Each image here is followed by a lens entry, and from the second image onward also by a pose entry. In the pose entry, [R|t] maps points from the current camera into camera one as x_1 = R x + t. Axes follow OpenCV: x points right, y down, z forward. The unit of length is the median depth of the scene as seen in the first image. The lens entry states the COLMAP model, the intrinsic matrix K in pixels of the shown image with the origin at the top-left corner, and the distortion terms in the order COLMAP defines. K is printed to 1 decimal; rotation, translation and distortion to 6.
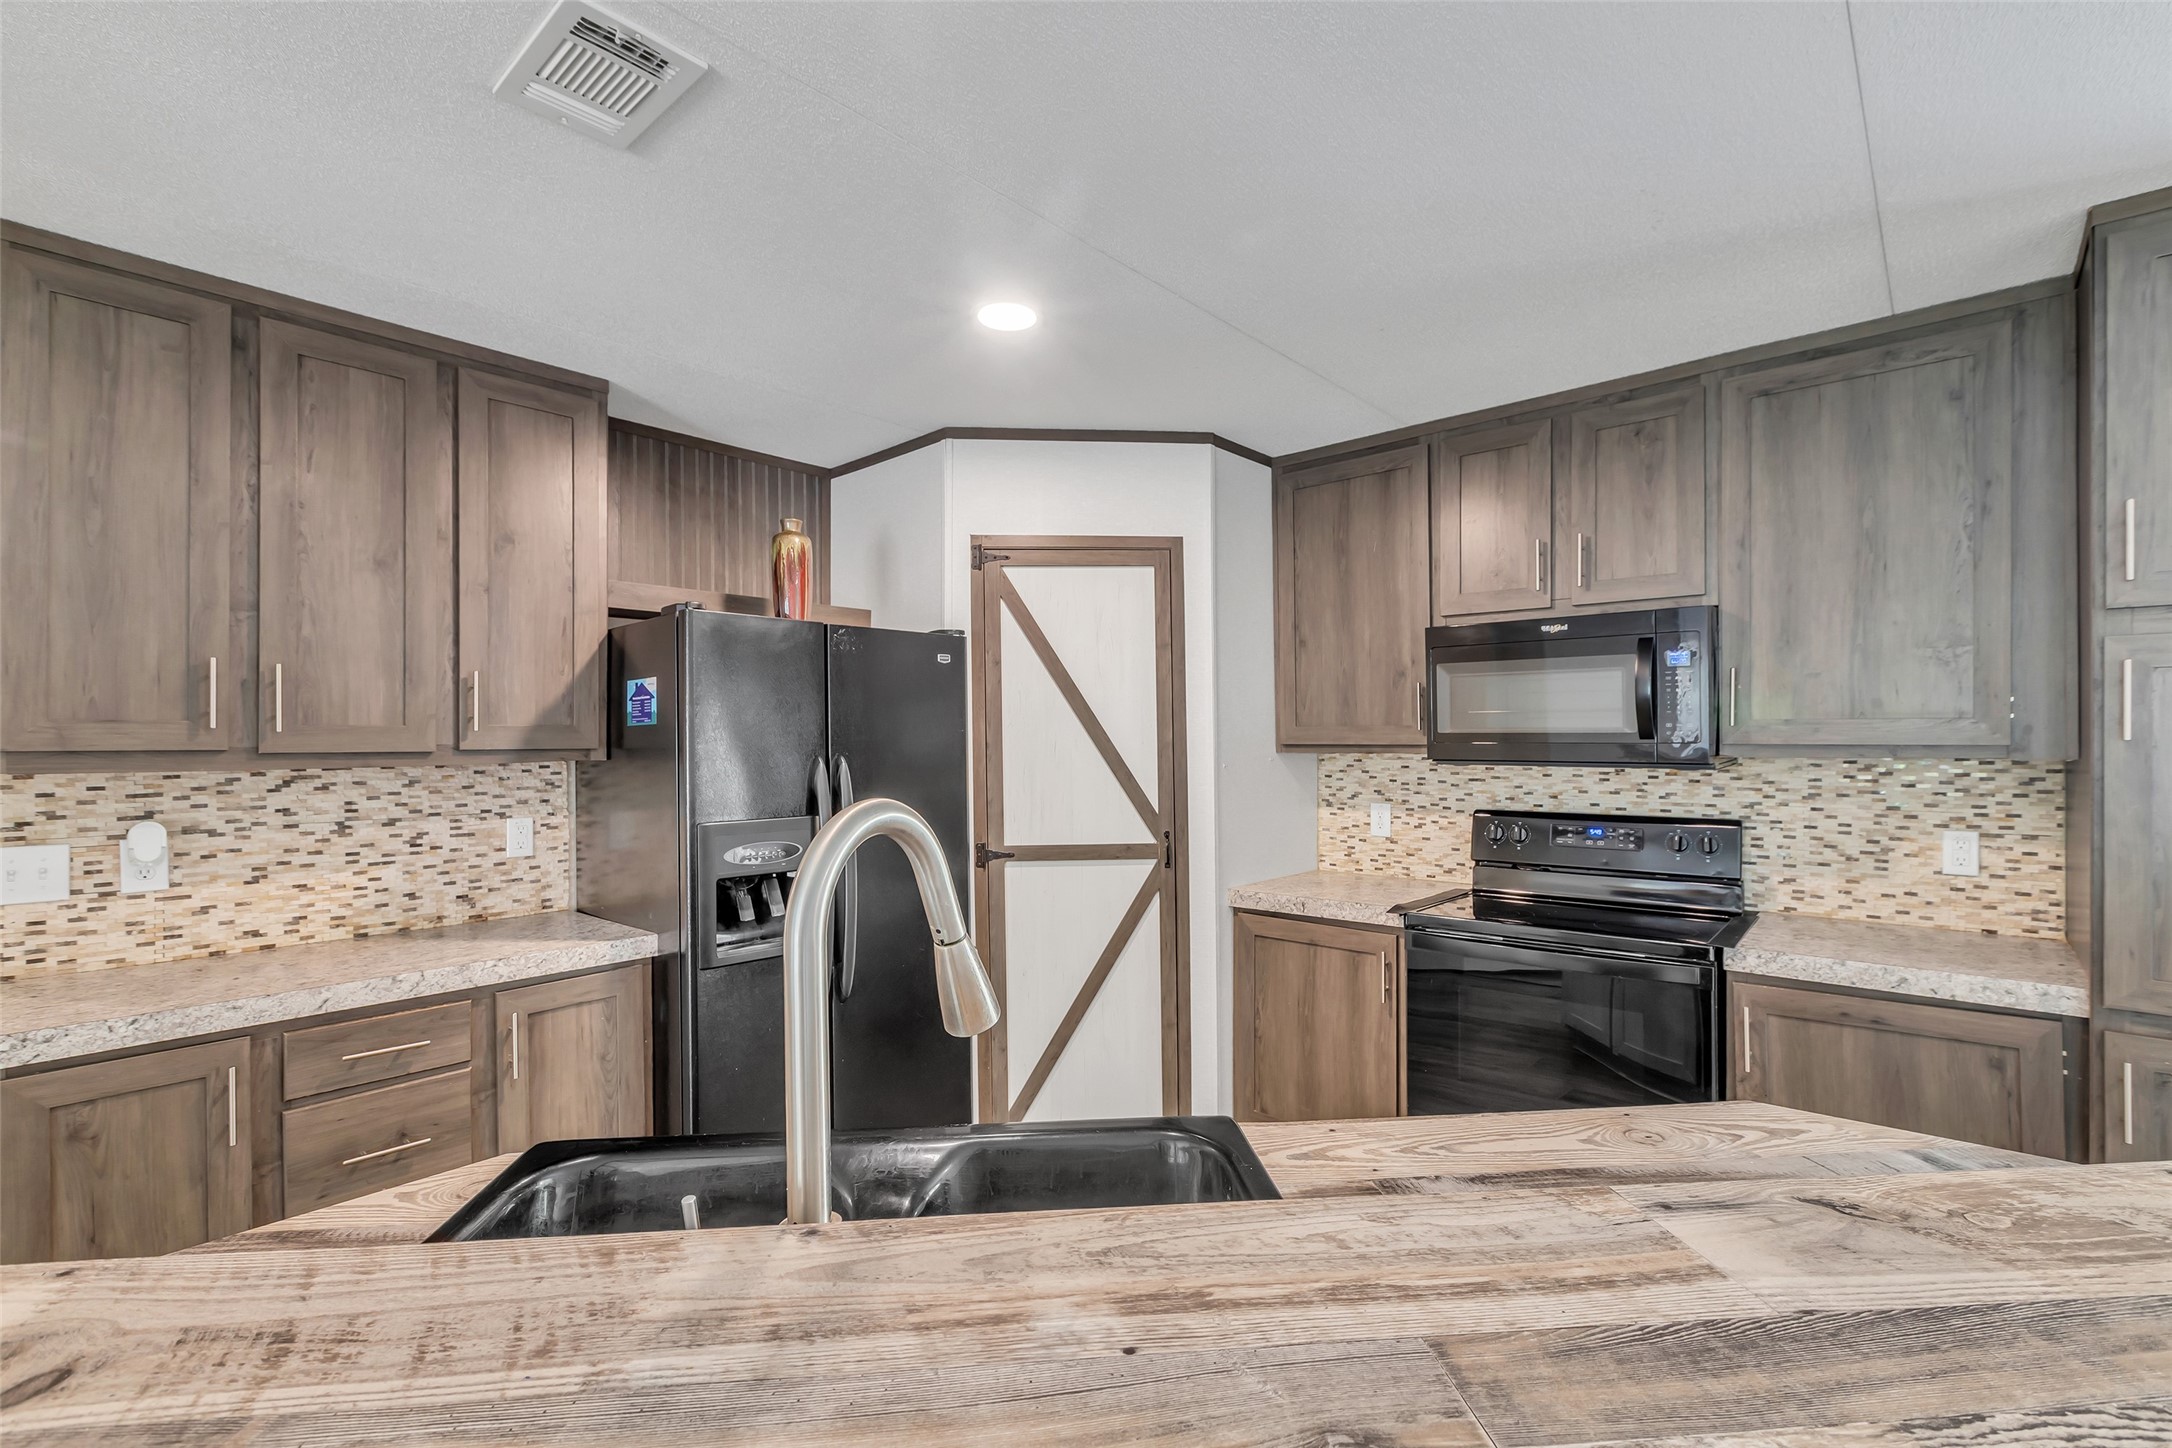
lens RADIAL K [[968.9, 0, 1104.8], [0, 968.9, 736.7], [0, 0, 1]] dist [0.000982, 0.000326]
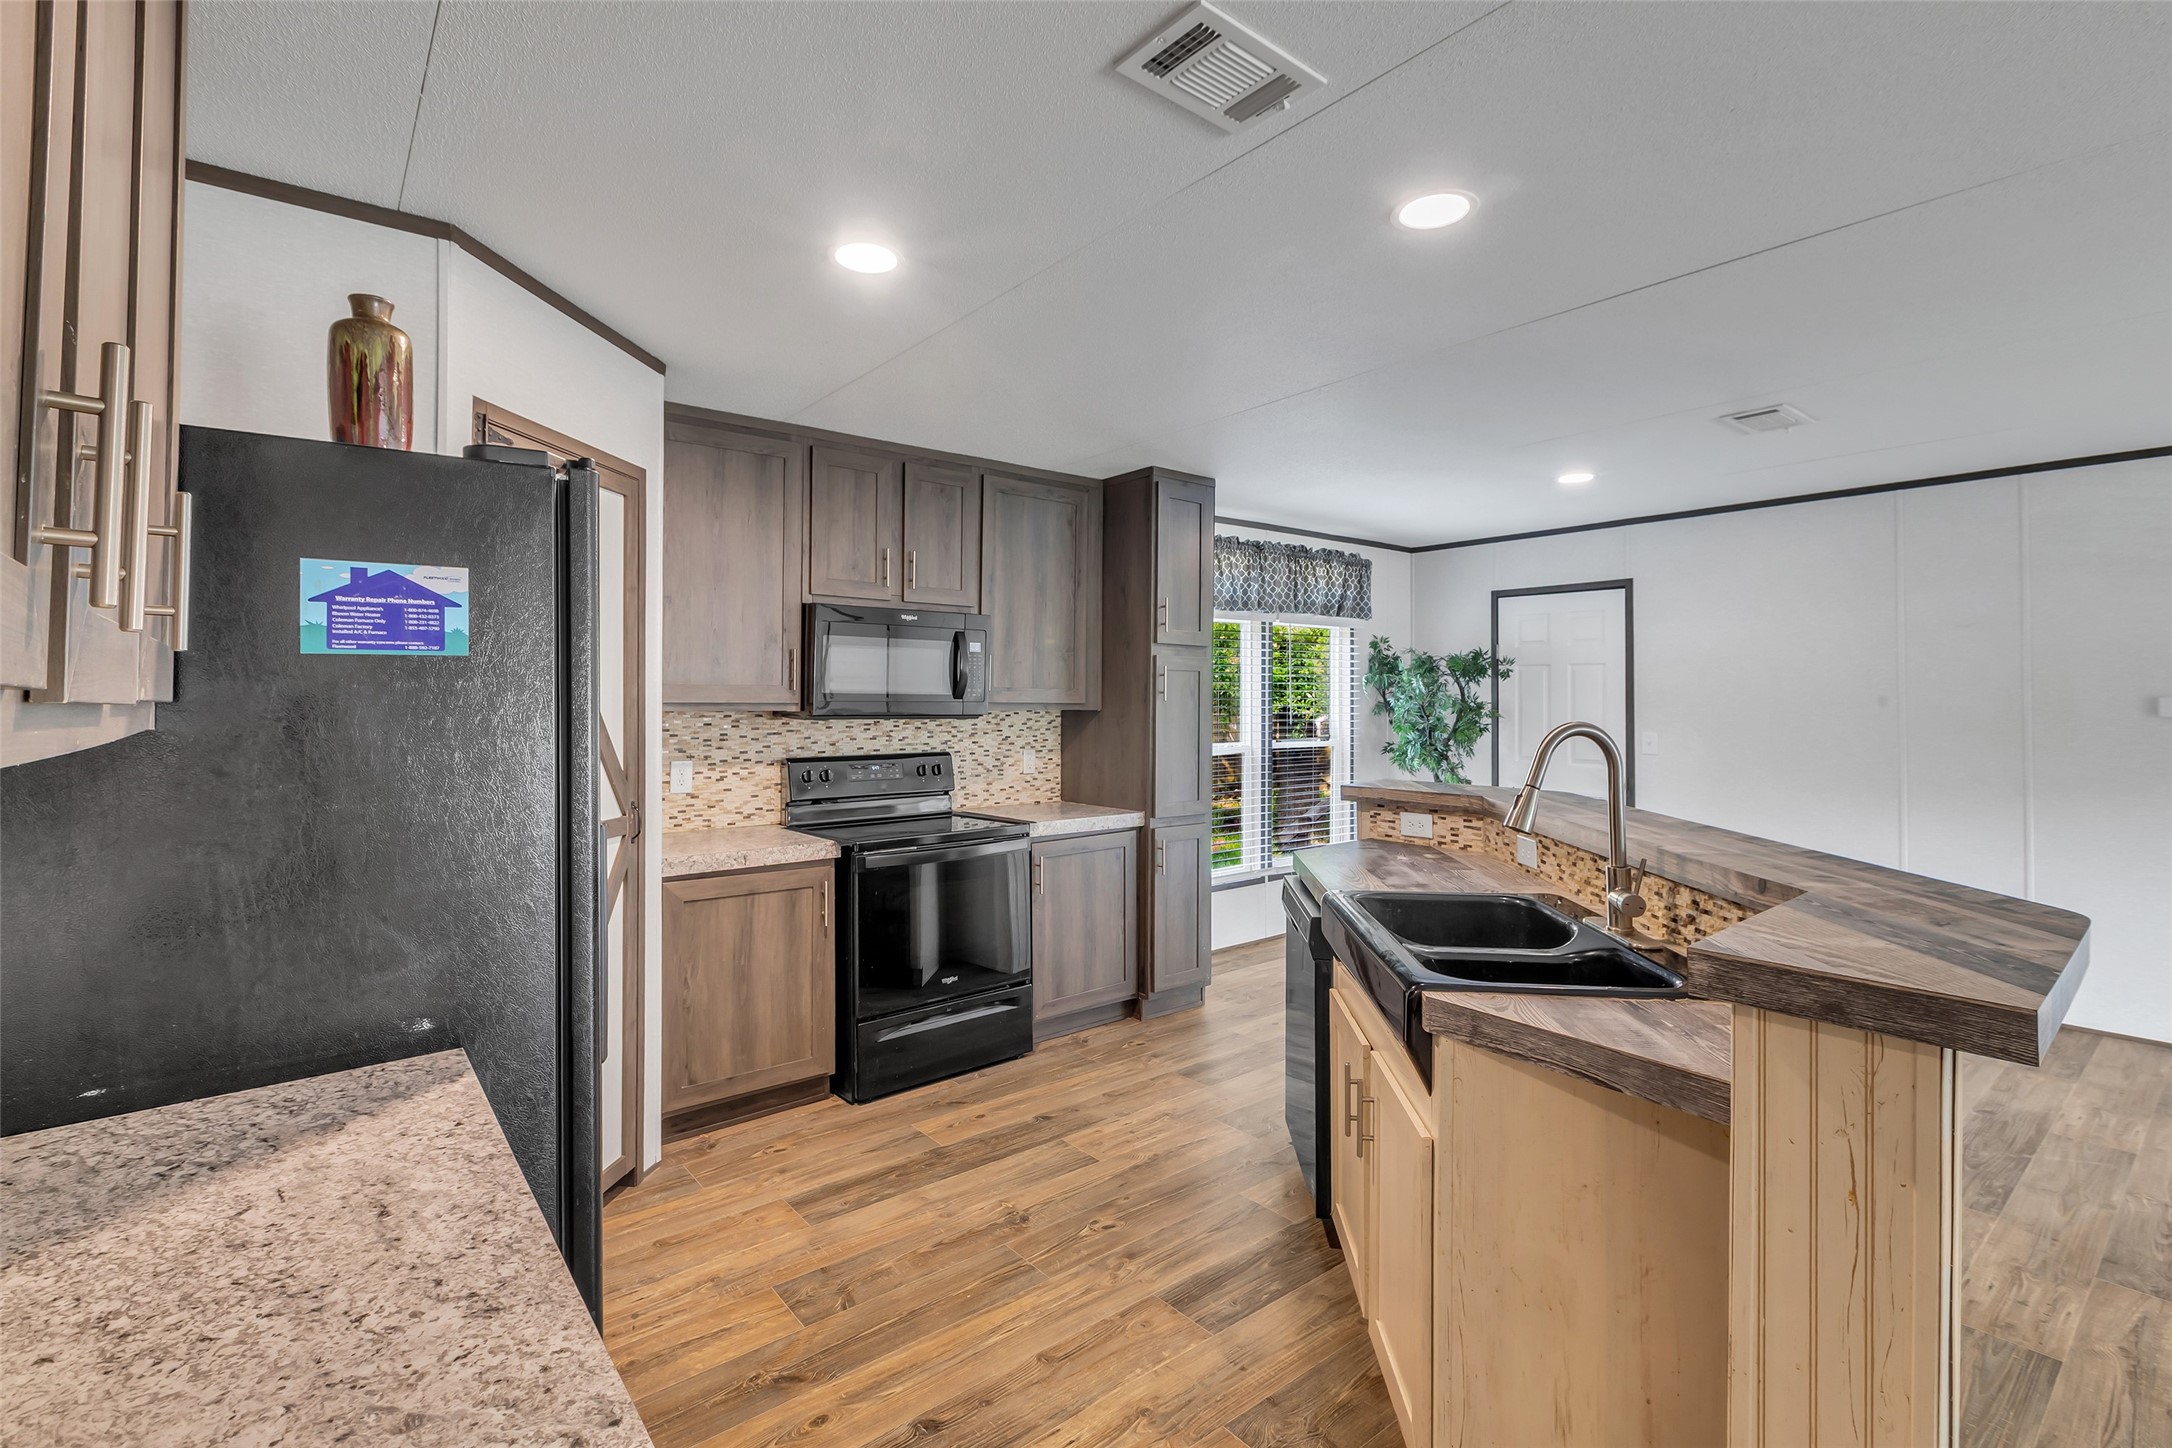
lens RADIAL K [[984.5, 0, 1091.6], [0, 984.5, 684.1], [0, 0, 1]] dist [-0.000677, 0.000018]
pose [[0.167114, 0.022523, 0.985680, -0.884030], [-0.004074, 0.999746, -0.022153, 0.012324], [-0.985929, -0.000313, 0.167163, 0.529969]]
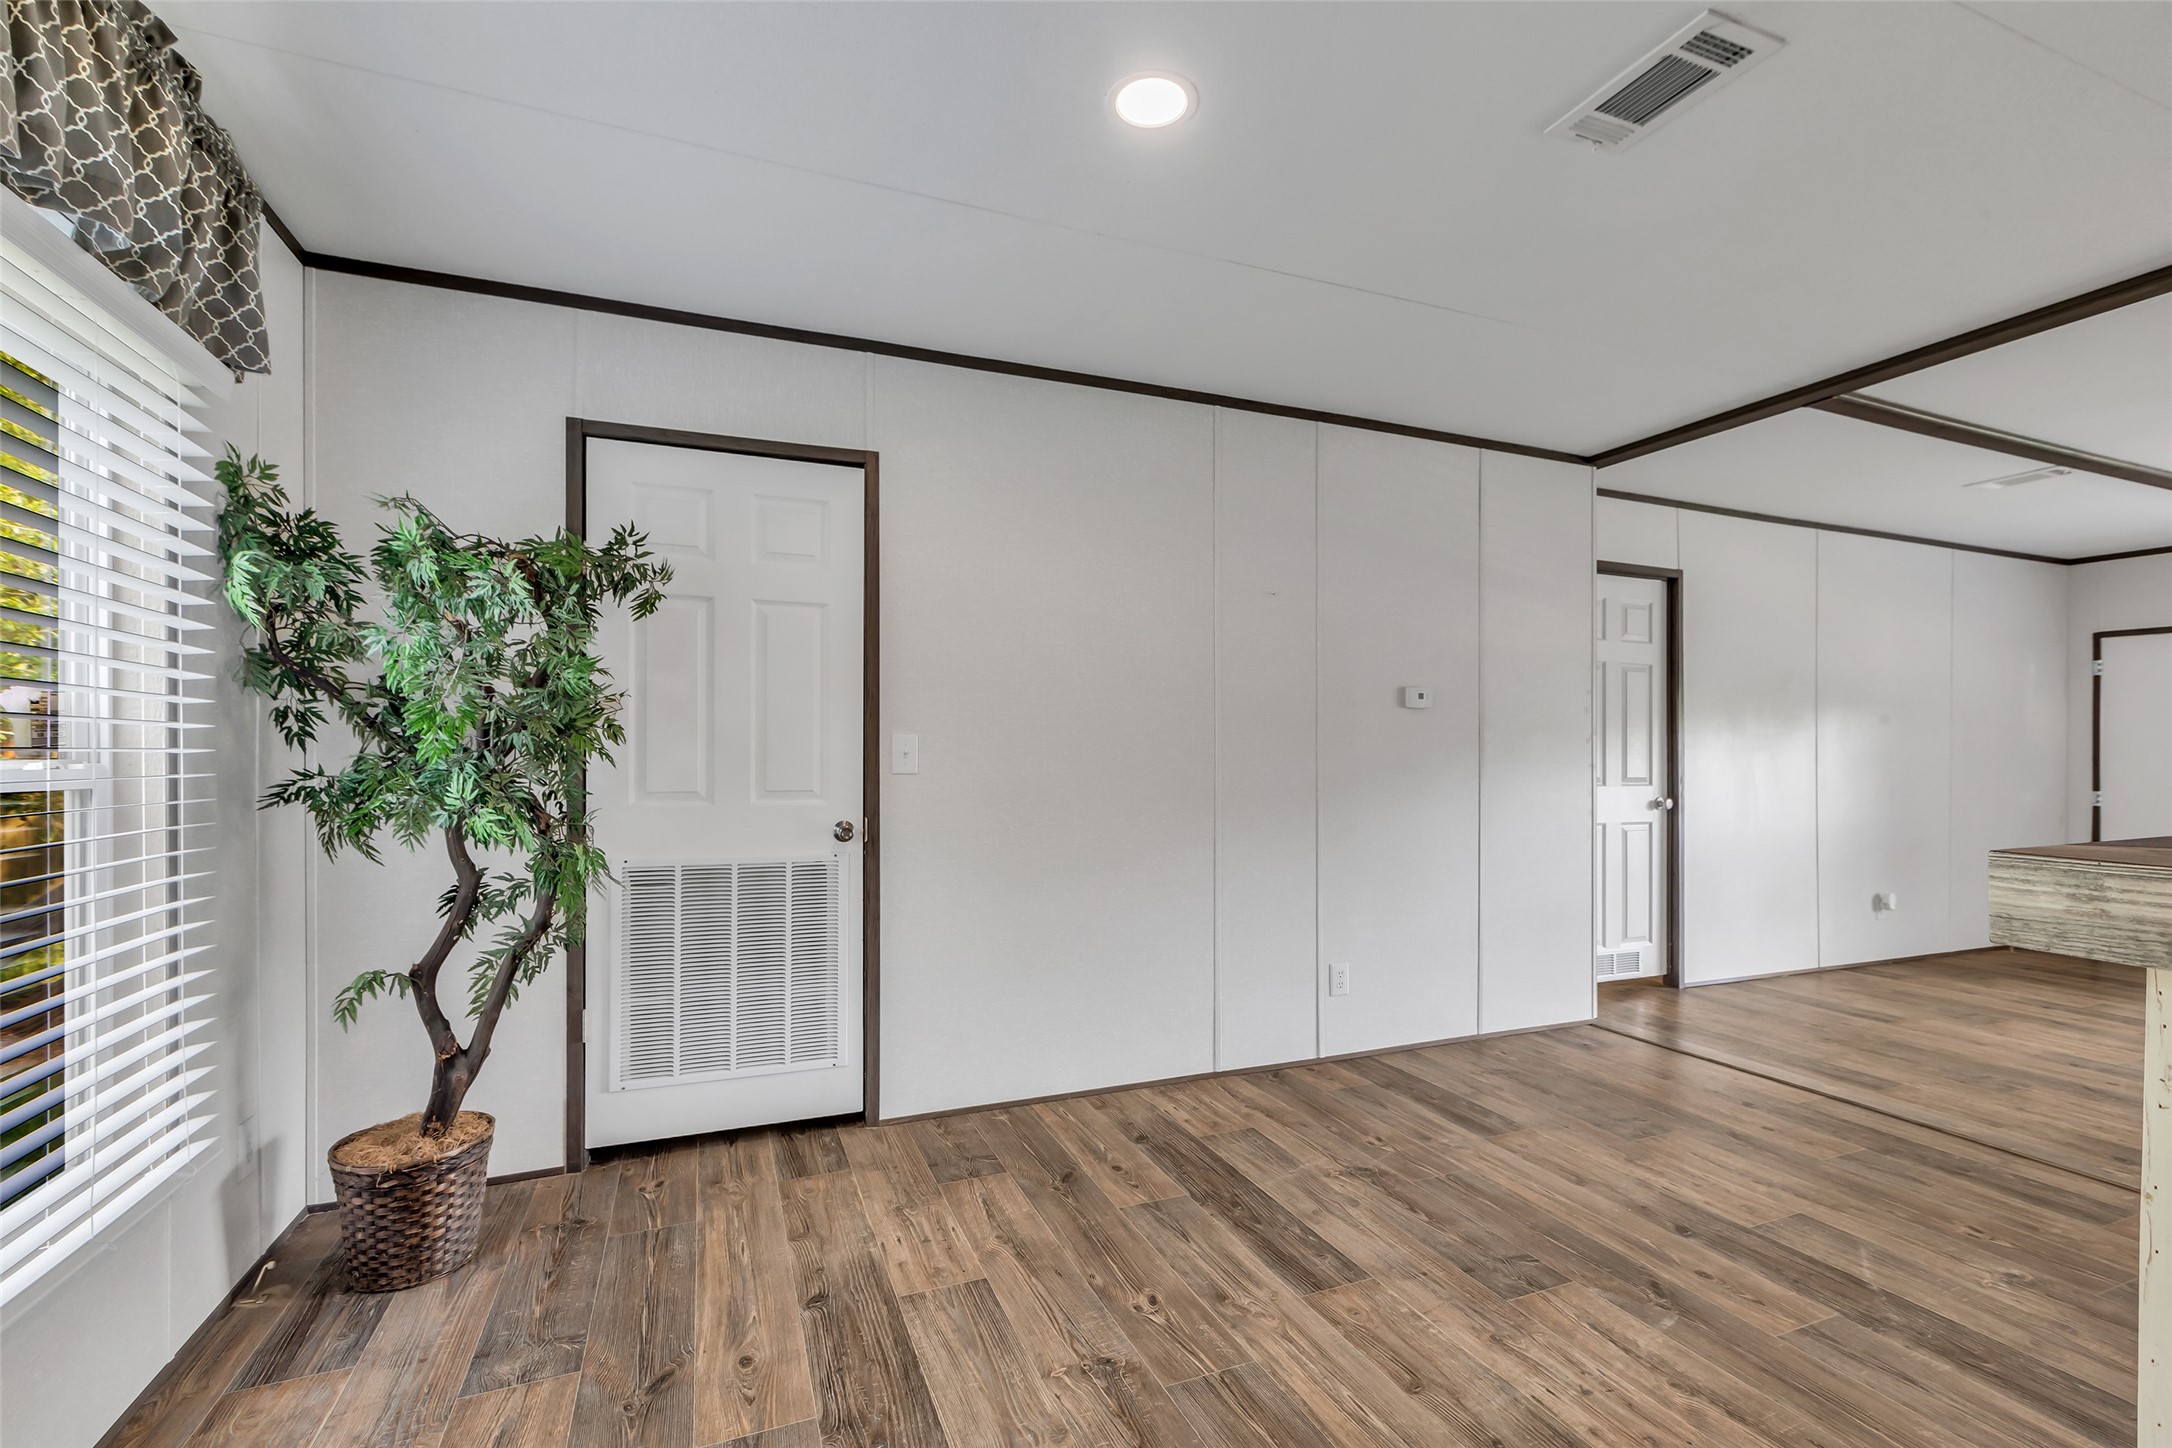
lens RADIAL K [[968.9, 0, 1104.8], [0, 968.9, 736.7], [0, 0, 1]] dist [0.000982, 0.000326]
pose [[-0.898241, 0.009384, 0.439402, 0.631007], [0.003145, 0.999884, -0.014925, 0.083683], [-0.439491, -0.012024, -0.898166, 0.649382]]
